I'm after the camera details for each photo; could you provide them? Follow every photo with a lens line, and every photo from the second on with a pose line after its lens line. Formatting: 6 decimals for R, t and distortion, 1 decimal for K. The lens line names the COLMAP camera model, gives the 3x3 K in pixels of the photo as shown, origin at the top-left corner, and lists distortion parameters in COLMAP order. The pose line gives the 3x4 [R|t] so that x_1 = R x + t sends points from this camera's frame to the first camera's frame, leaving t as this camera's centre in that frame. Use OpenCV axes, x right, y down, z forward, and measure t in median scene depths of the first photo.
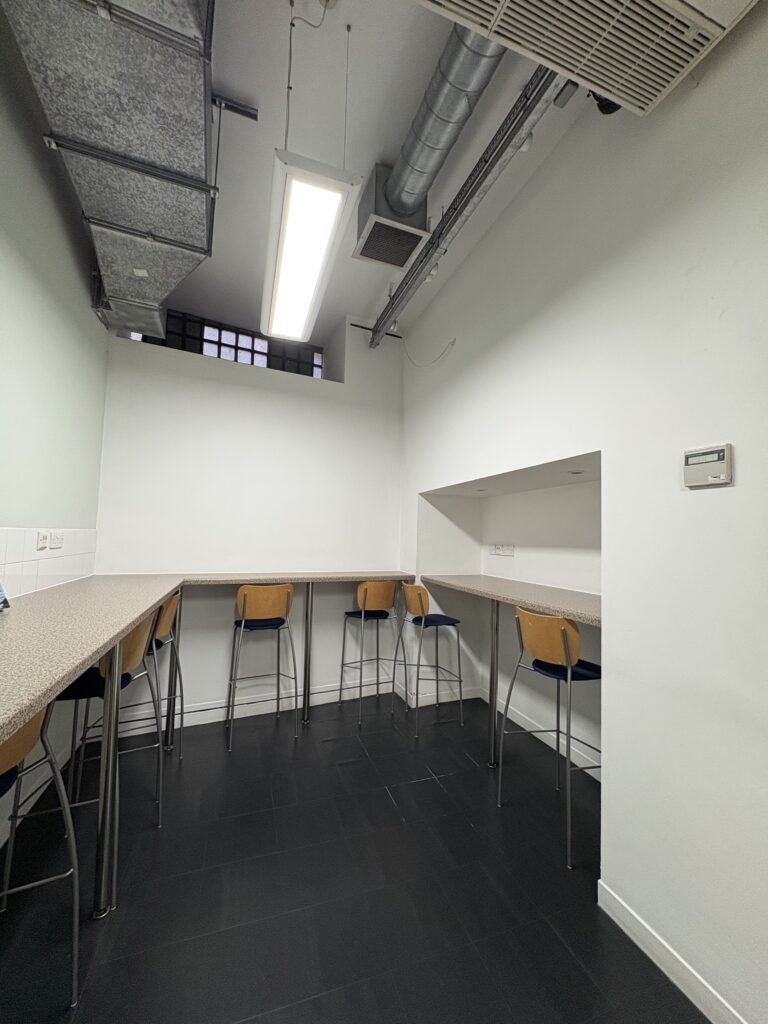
lens RADIAL K [[407.8, 0, 385.5], [0, 407.8, 514.6], [0, 0, 1]] dist [-0.003229, -0.000088]
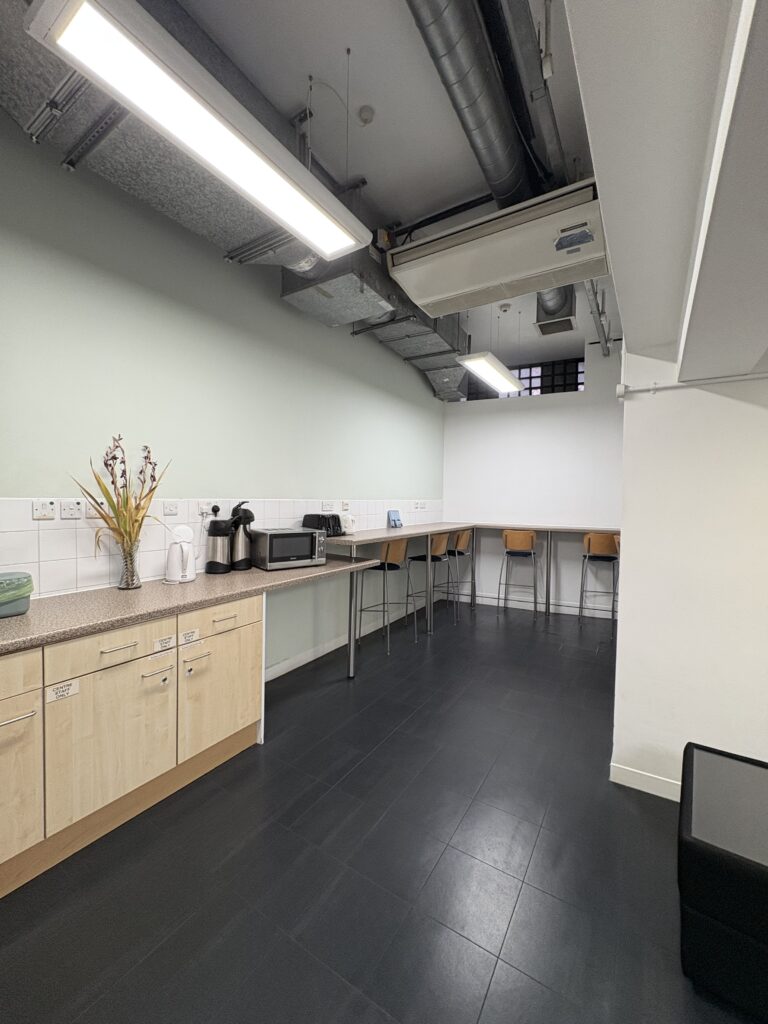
lens RADIAL K [[407.8, 0, 382.9], [0, 407.8, 514.3], [0, 0, 1]] dist [-0.003229, -0.000088]
pose [[0.616704, 0.013436, -0.787081, 0.727323], [0.046975, 0.997444, 0.053834, -0.015807], [0.785792, -0.070172, 0.614497, -0.514864]]
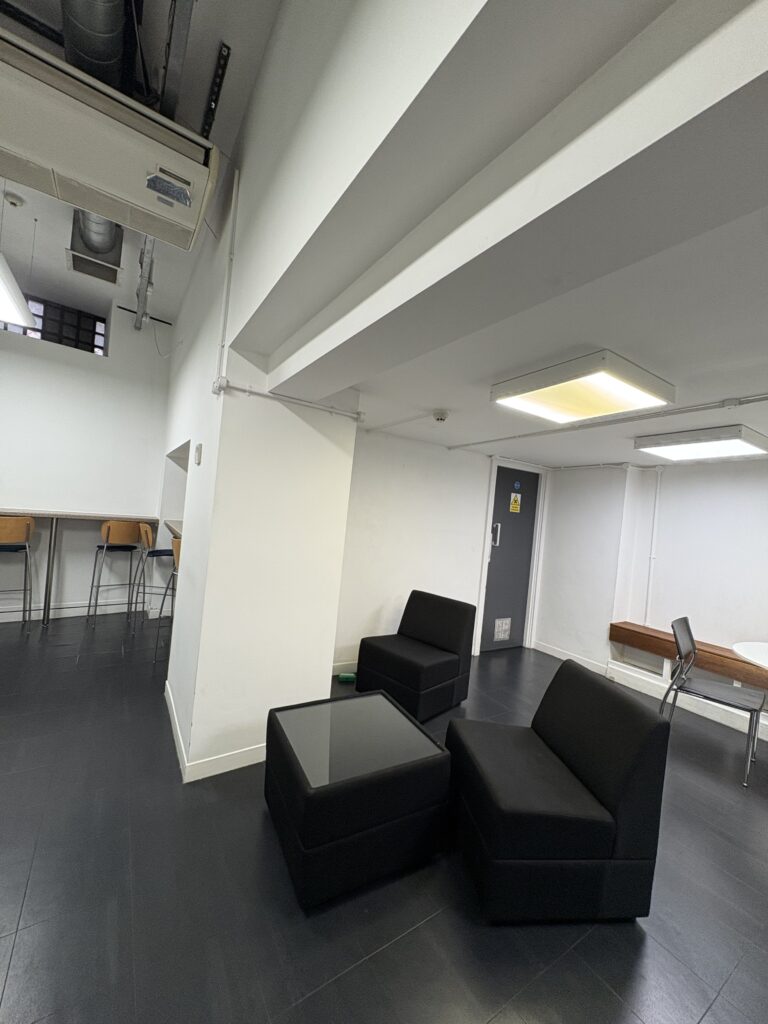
lens RADIAL K [[407.8, 0, 386.8], [0, 407.8, 515.3], [0, 0, 1]] dist [-0.003229, -0.000088]
pose [[0.965892, 0.067206, 0.250073, 0.541687], [-0.087169, 0.993758, 0.069617, -0.019839], [-0.243834, -0.089042, 0.965721, -0.503798]]
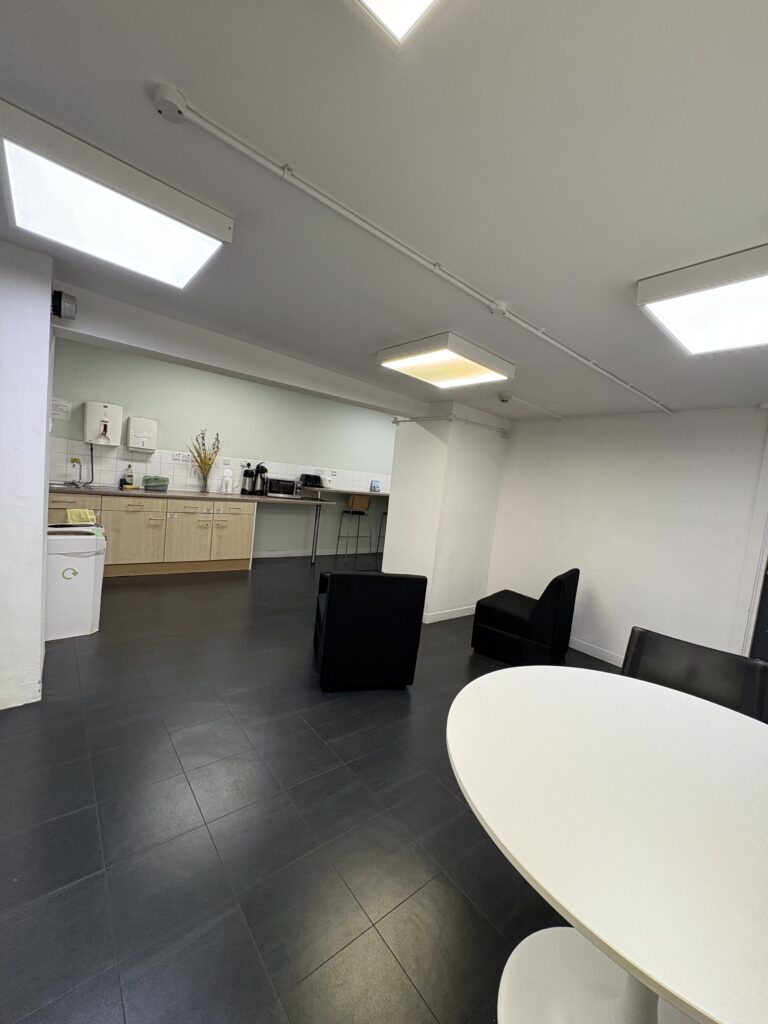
lens RADIAL K [[407.8, 0, 386.3], [0, 407.8, 513.7], [0, 0, 1]] dist [-0.003229, -0.000088]
pose [[0.352476, 0.100067, -0.930456, 1.861938], [-0.047396, 0.994899, 0.089043, 0.035072], [0.934620, 0.012715, 0.355421, -0.311736]]
